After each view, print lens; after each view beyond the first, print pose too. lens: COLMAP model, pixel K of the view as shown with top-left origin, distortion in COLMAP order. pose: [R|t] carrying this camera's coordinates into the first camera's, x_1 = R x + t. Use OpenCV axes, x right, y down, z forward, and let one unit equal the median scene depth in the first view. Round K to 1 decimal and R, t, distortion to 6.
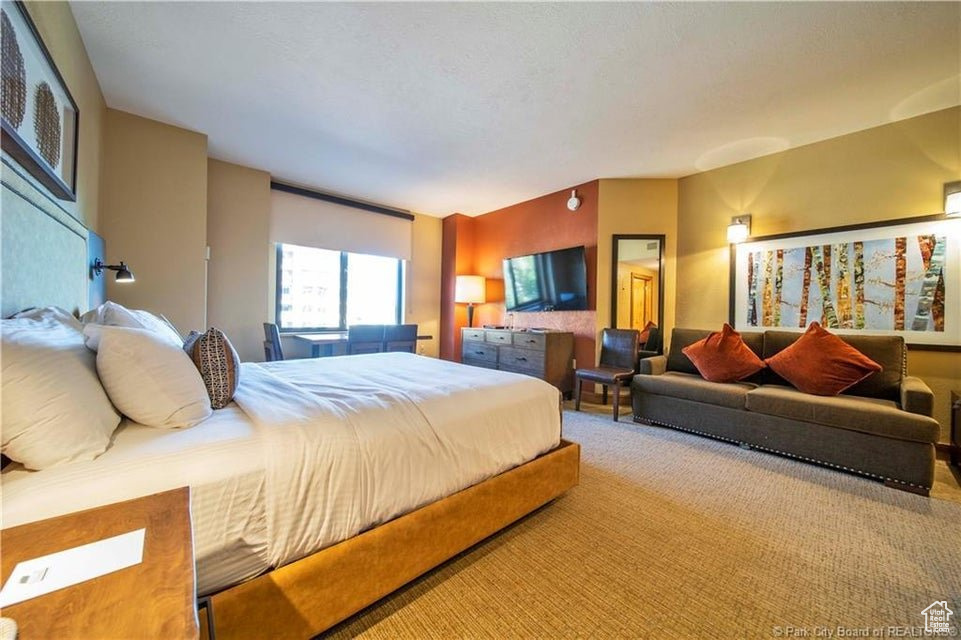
lens RADIAL K [[333.5, 0, 481.3], [0, 333.5, 318.2], [0, 0, 1]] dist [-0.008131, -0.000249]
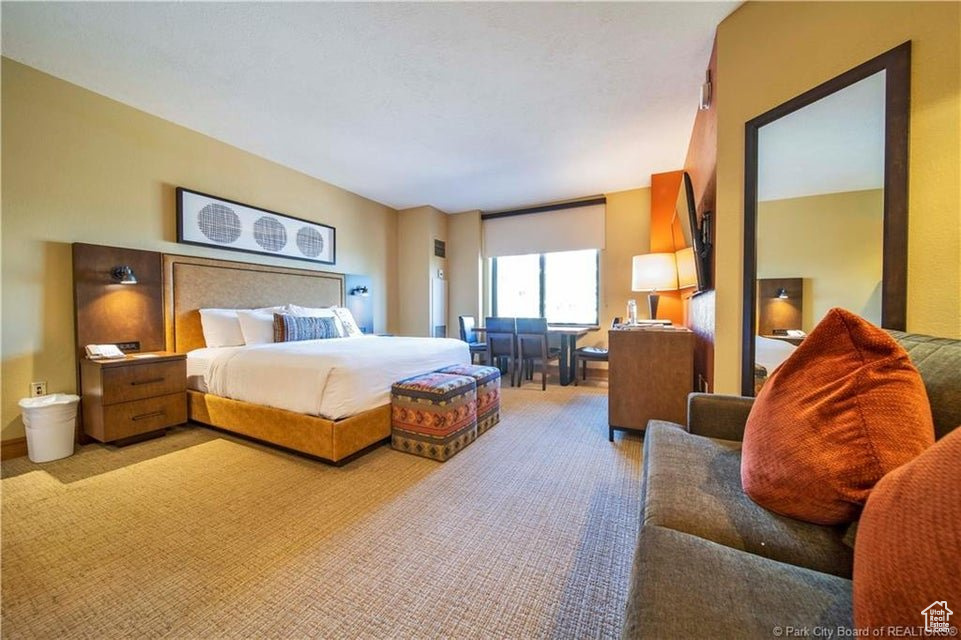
lens RADIAL K [[333.5, 0, 483.2], [0, 333.5, 318.0], [0, 0, 1]] dist [-0.008131, -0.000249]
pose [[0.364280, 0.007438, -0.931260, 0.567216], [-0.002674, 0.999972, 0.006941, 0.009883], [0.931286, -0.000038, 0.364290, 0.412281]]
